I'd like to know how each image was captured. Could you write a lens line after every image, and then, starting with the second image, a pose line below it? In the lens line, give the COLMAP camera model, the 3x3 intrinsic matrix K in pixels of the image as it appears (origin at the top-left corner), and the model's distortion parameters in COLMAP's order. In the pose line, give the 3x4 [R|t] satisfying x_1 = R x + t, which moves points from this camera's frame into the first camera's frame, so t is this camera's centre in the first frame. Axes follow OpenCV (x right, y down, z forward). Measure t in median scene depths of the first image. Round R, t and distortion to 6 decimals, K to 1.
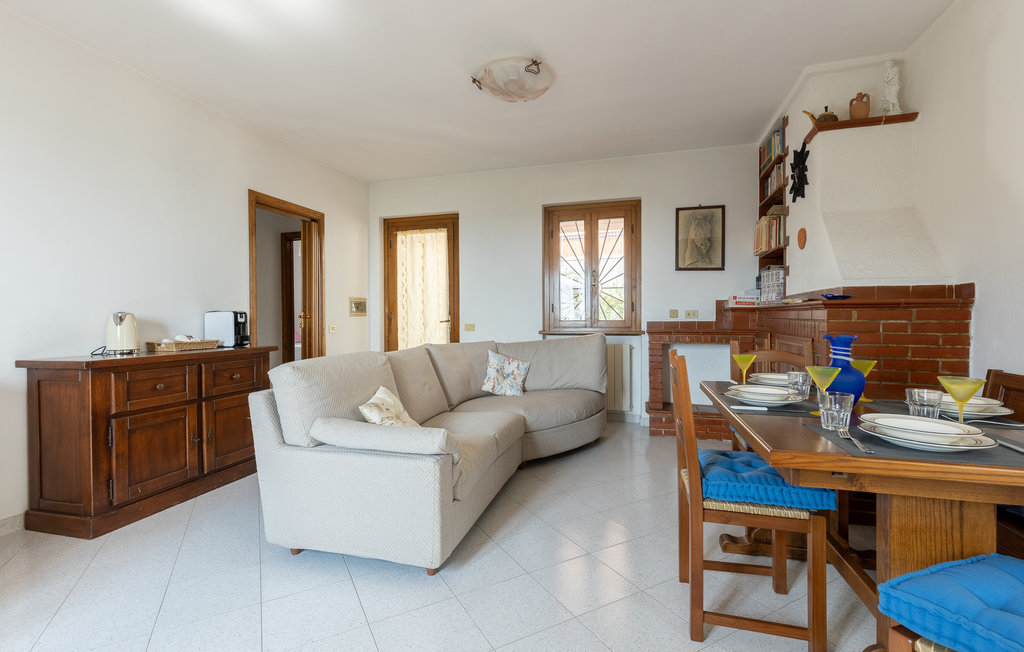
lens RADIAL K [[457.1, 0, 512.7], [0, 457.1, 320.4], [0, 0, 1]] dist [0.002814, -0.000422]
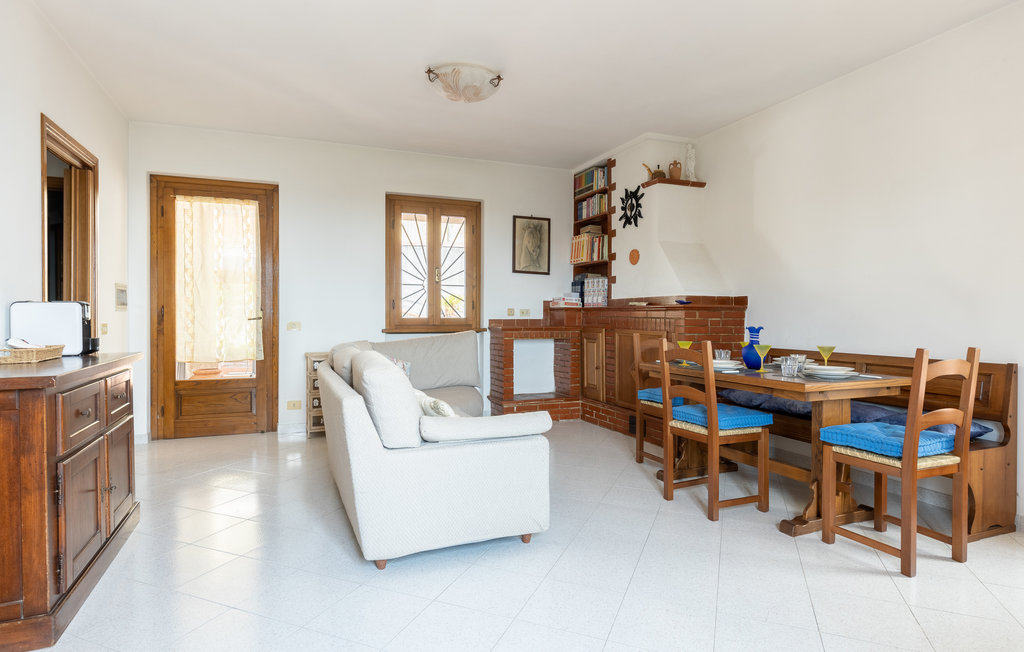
lens RADIAL K [[542.4, 0, 511.0], [0, 542.4, 316.1], [0, 0, 1]] dist [-0.001026, 0.000087]
pose [[0.783463, 0.006622, 0.621403, -0.462389], [-0.002921, 0.999971, -0.006974, 0.003832], [-0.621431, 0.003649, 0.783460, -0.009438]]
